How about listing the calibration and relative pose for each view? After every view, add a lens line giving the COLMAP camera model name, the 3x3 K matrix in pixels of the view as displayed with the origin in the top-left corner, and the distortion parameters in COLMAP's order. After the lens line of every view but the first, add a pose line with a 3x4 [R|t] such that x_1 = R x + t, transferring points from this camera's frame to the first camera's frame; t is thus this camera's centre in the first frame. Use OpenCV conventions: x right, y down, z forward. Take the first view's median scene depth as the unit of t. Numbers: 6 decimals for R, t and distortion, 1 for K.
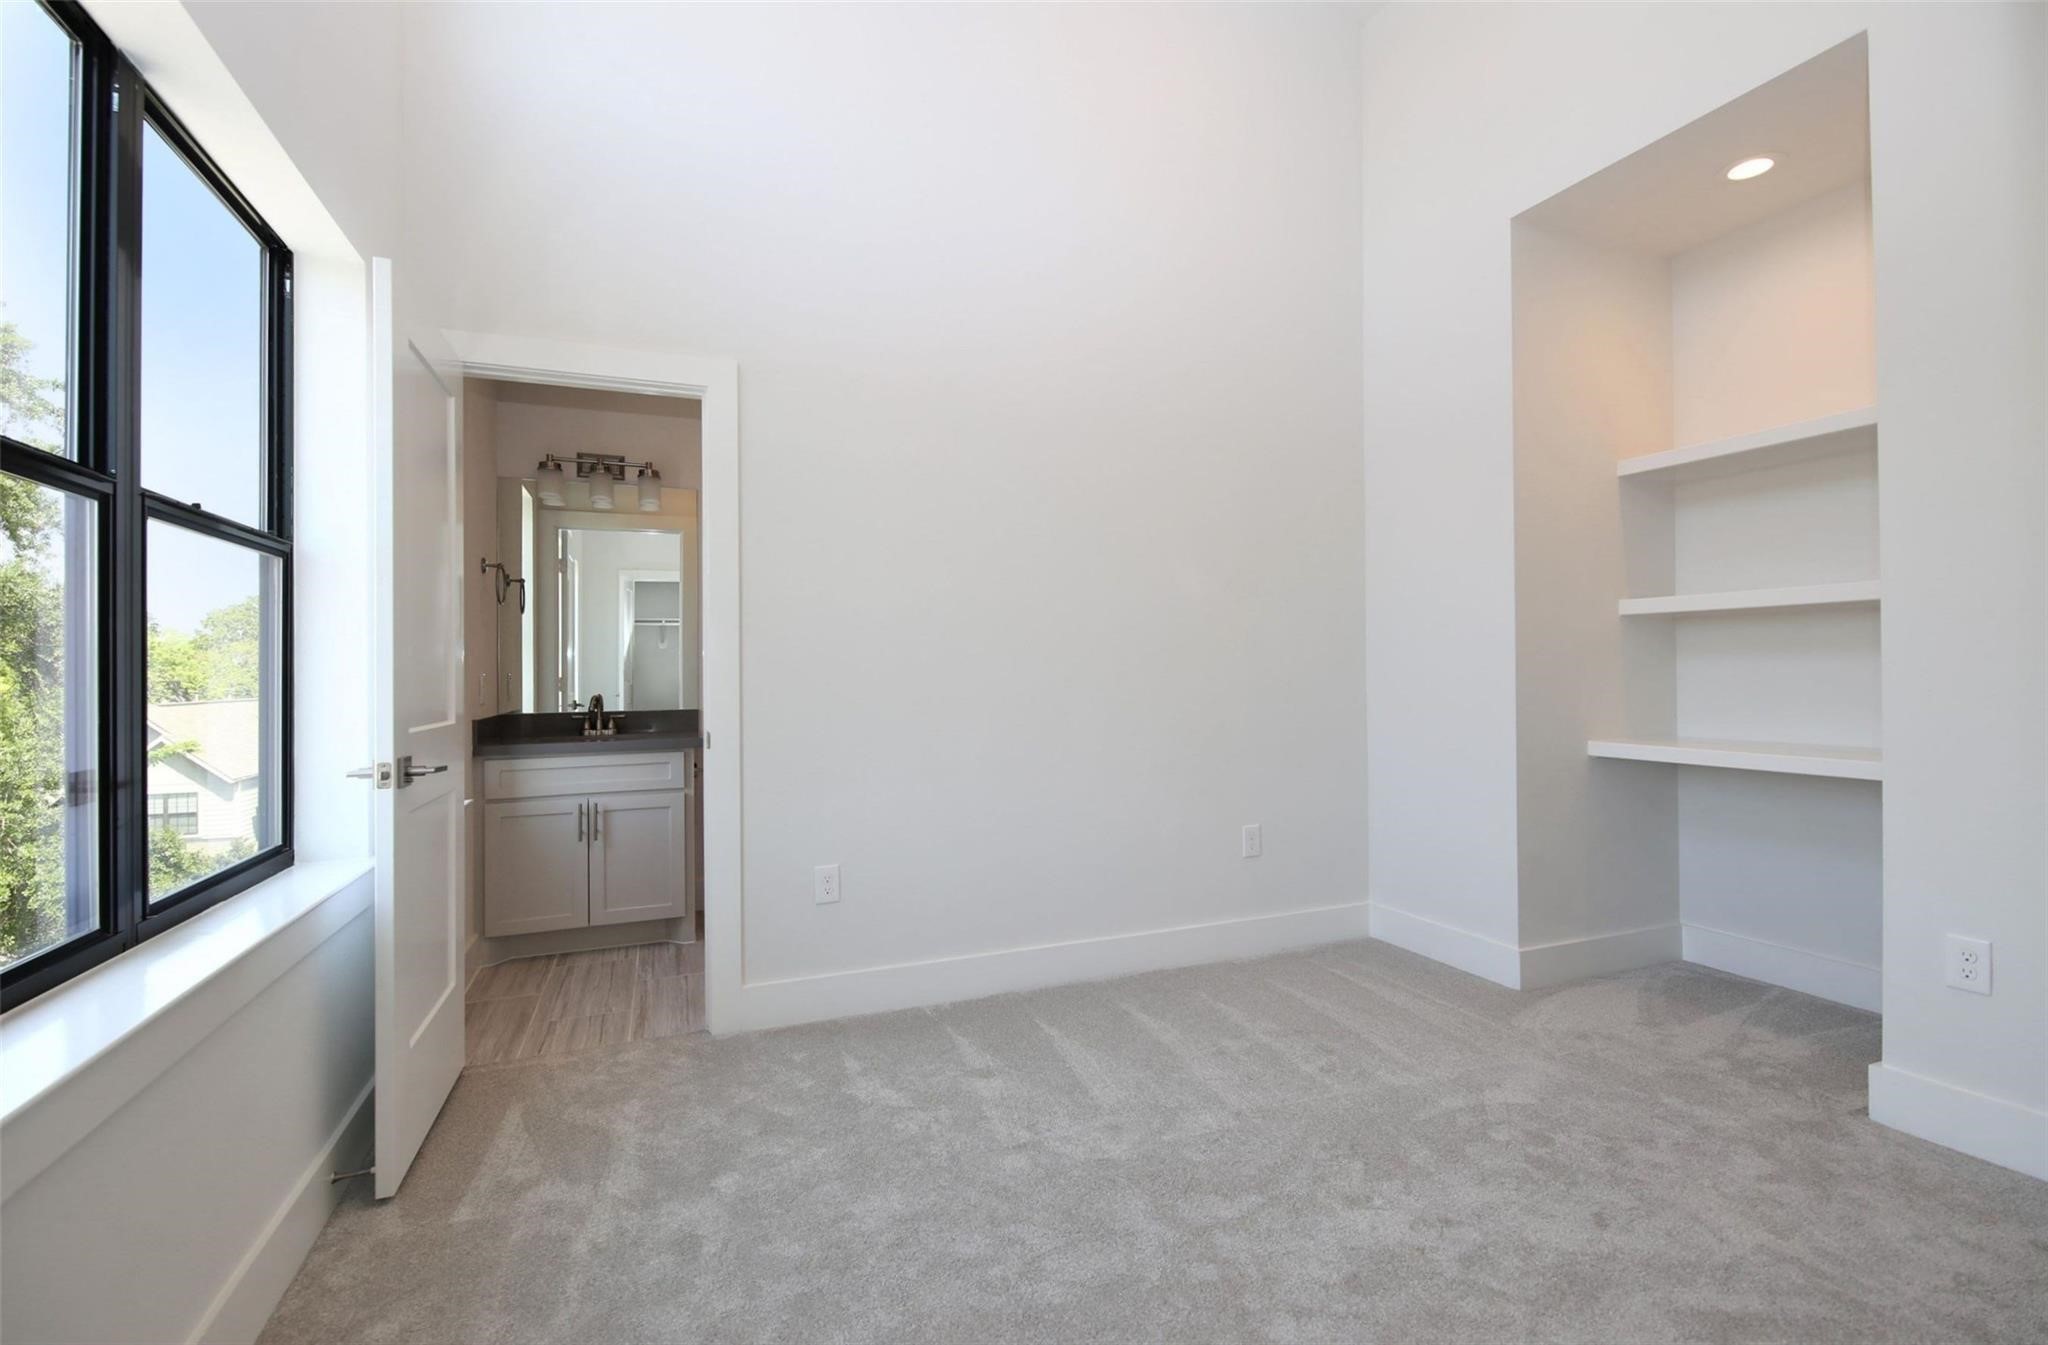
lens RADIAL K [[890.5, 0, 1040.6], [0, 890.5, 669.1], [0, 0, 1]] dist [-0.009270, -0.000217]
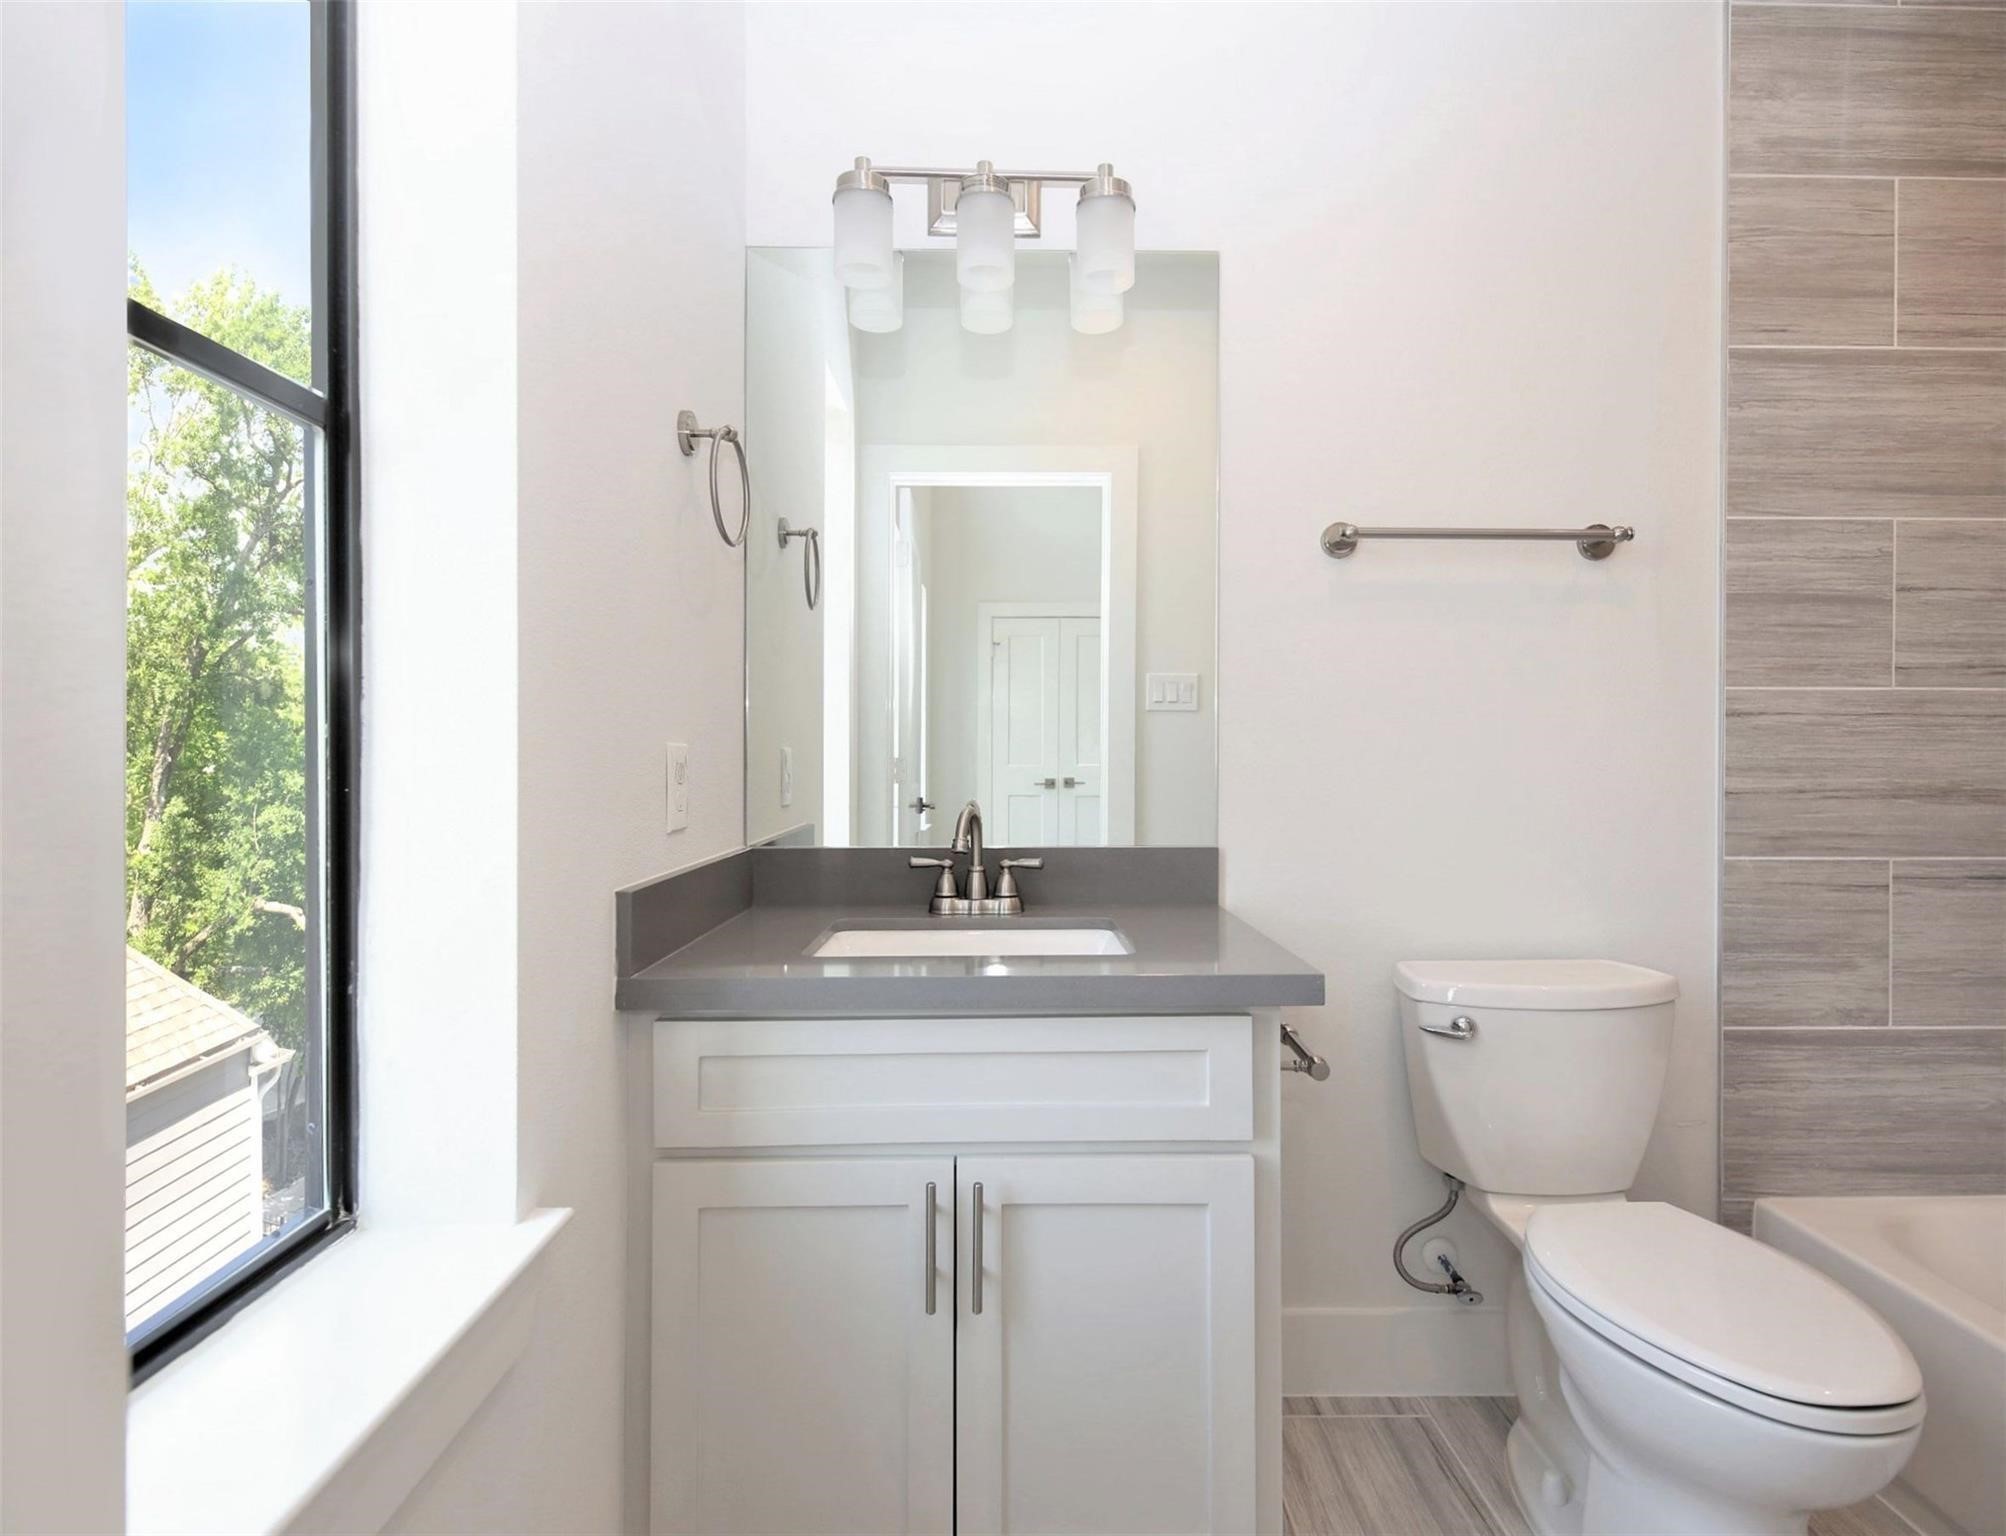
lens RADIAL K [[933.8, 0, 1005.8], [0, 933.8, 765.0], [0, 0, 1]] dist [-0.001493, -0.000229]
pose [[0.924051, 0.010983, -0.382111, -0.371242], [-0.008033, 0.999924, 0.009316, 0.010191], [0.382184, -0.005539, 0.924070, 0.710180]]
